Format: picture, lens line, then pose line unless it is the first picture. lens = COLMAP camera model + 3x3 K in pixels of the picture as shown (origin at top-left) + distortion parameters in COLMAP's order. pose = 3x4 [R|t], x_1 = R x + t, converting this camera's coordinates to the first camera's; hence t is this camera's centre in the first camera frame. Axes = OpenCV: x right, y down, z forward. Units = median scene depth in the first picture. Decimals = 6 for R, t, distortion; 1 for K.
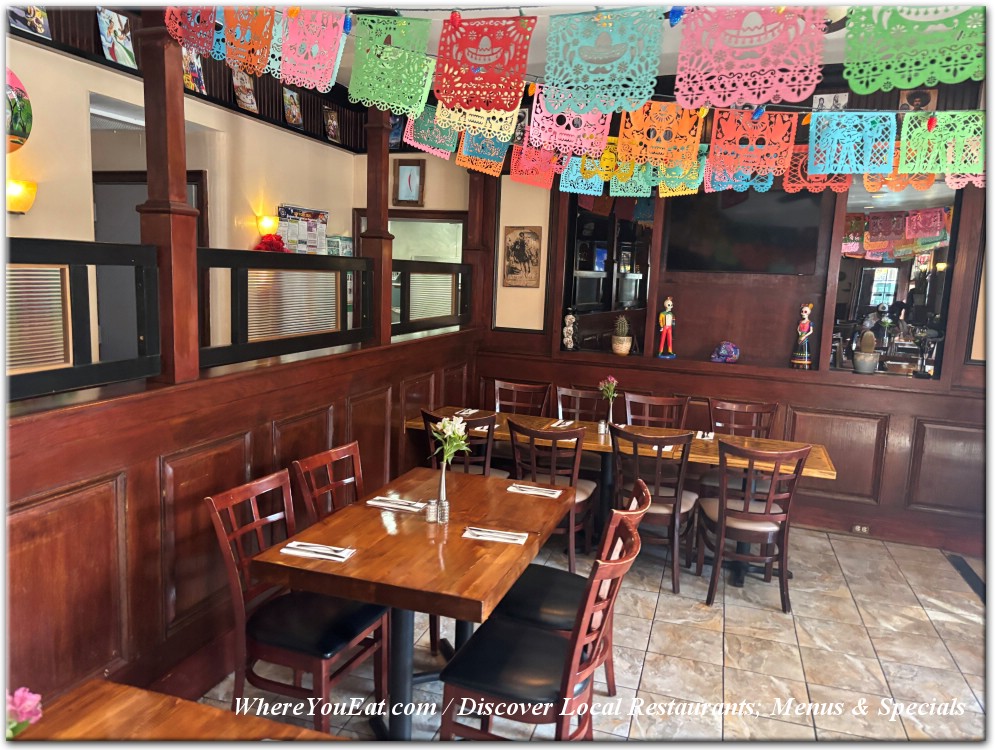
lens RADIAL K [[741.6, 0, 487.2], [0, 741.6, 385.2], [0, 0, 1]] dist [0.043646, -0.049359]
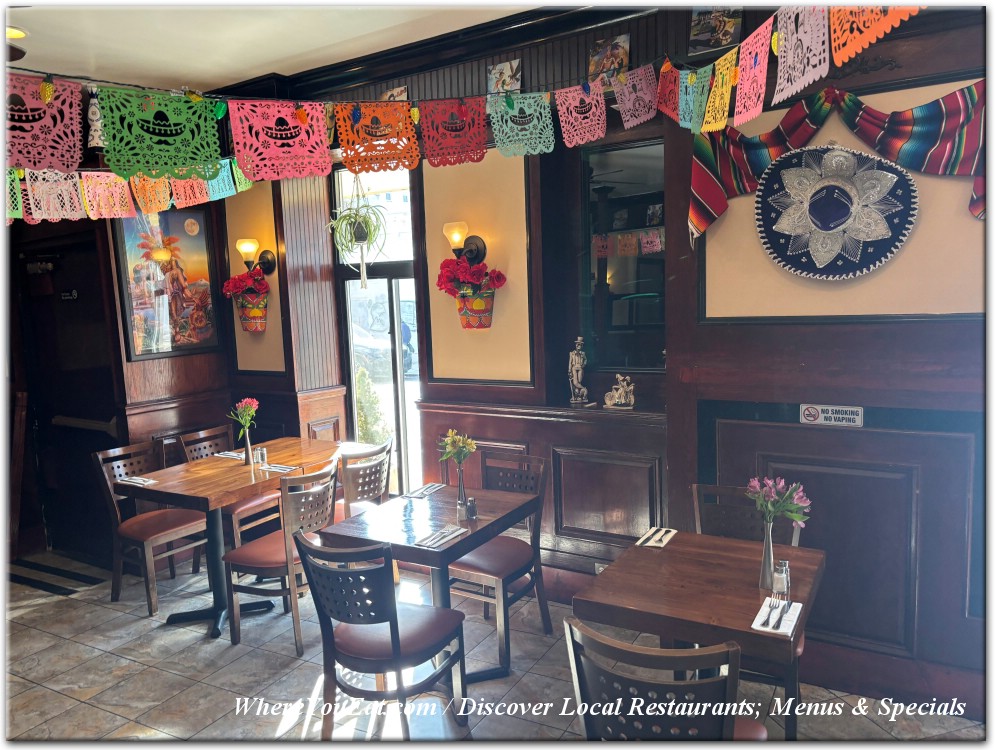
lens RADIAL K [[741.6, 0, 500.8], [0, 741.6, 384.2], [0, 0, 1]] dist [0.043646, -0.049359]
pose [[0.193217, -0.166866, 0.966862, -0.271079], [0.196099, 0.972117, 0.128584, -0.018100], [-0.961359, 0.164756, 0.220552, 0.024972]]
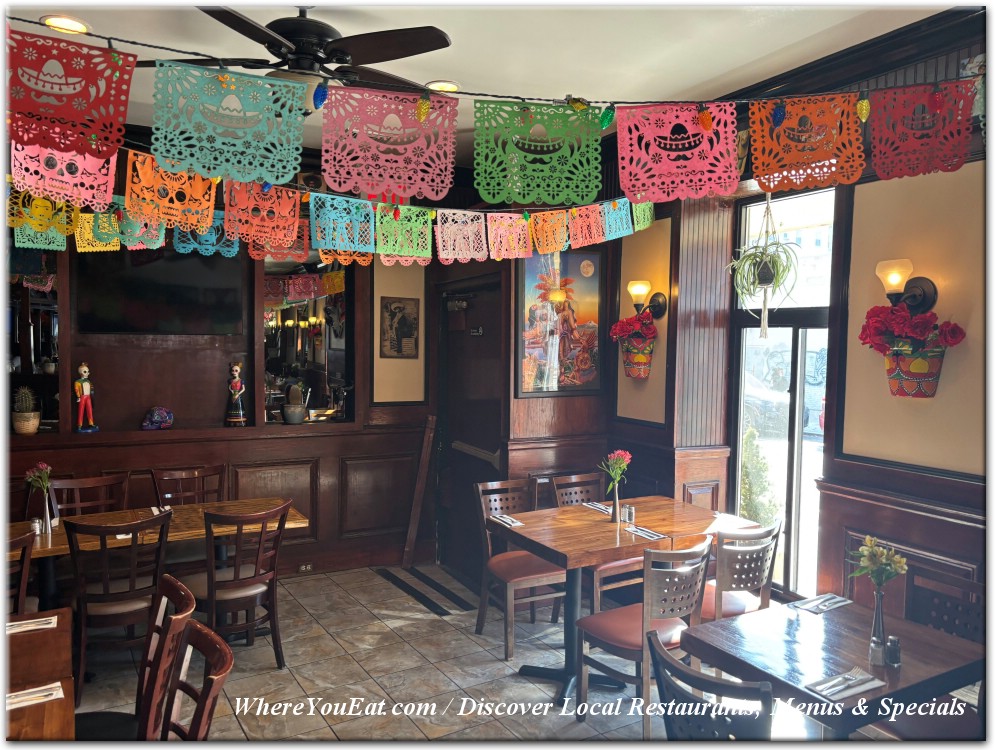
lens RADIAL K [[741.6, 0, 503.1], [0, 741.6, 382.0], [0, 0, 1]] dist [0.043646, -0.049359]
pose [[0.651734, -0.071336, 0.755086, -0.146656], [0.127645, 0.991683, -0.016485, -0.025947], [-0.747629, 0.107127, 0.655419, 0.076042]]
